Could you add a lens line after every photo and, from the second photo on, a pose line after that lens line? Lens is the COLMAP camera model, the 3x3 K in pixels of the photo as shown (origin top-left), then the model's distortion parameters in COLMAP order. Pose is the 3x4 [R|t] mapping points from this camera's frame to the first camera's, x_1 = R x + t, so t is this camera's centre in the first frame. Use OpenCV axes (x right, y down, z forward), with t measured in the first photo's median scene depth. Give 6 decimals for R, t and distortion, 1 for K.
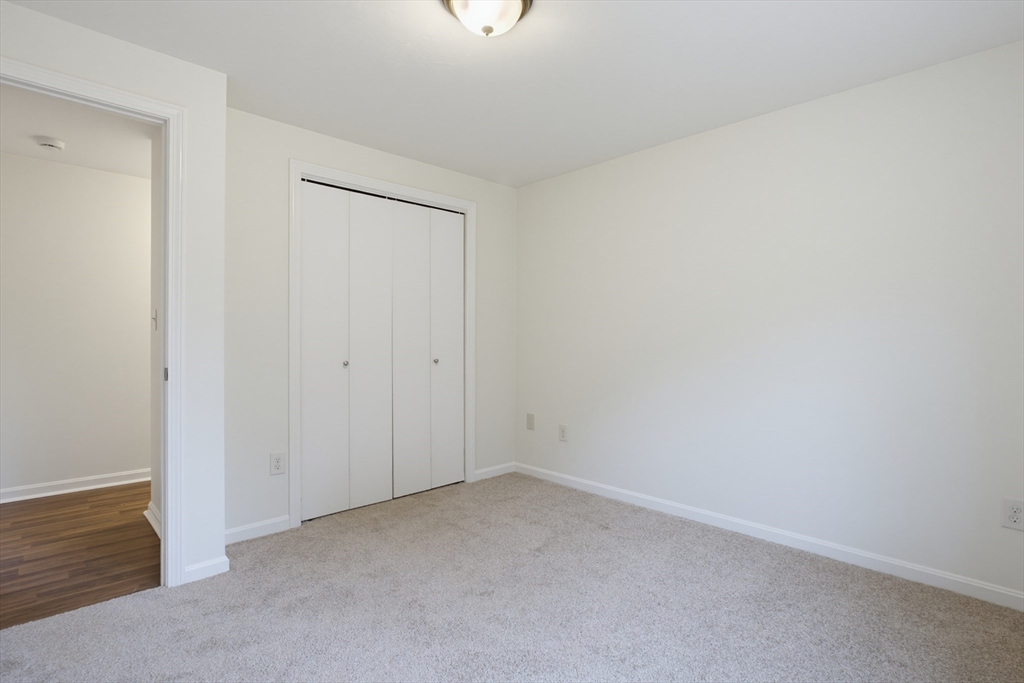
lens RADIAL K [[494.2, 0, 512.0], [0, 494.2, 341.5], [0, 0, 1]] dist [-0.001521, -0.000008]
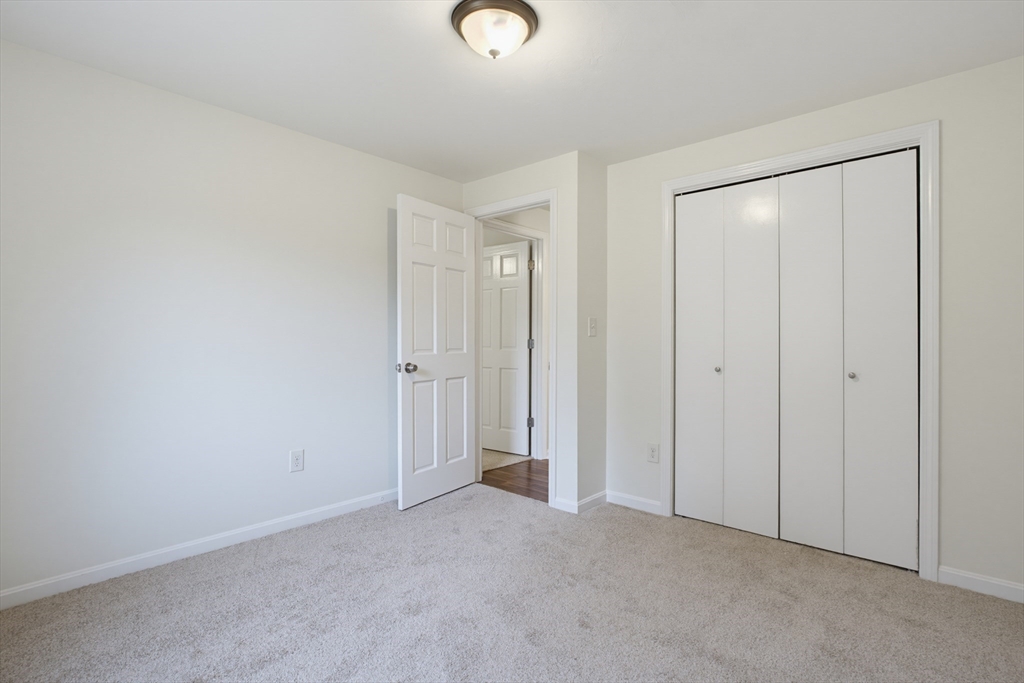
lens RADIAL K [[473.7, 0, 516.0], [0, 473.7, 351.8], [0, 0, 1]] dist [-0.000013, 0.000663]
pose [[0.126015, 0.016483, -0.991891, 0.510558], [-0.012377, 0.999810, 0.015042, -0.000814], [0.991951, 0.010381, 0.126195, 0.487583]]
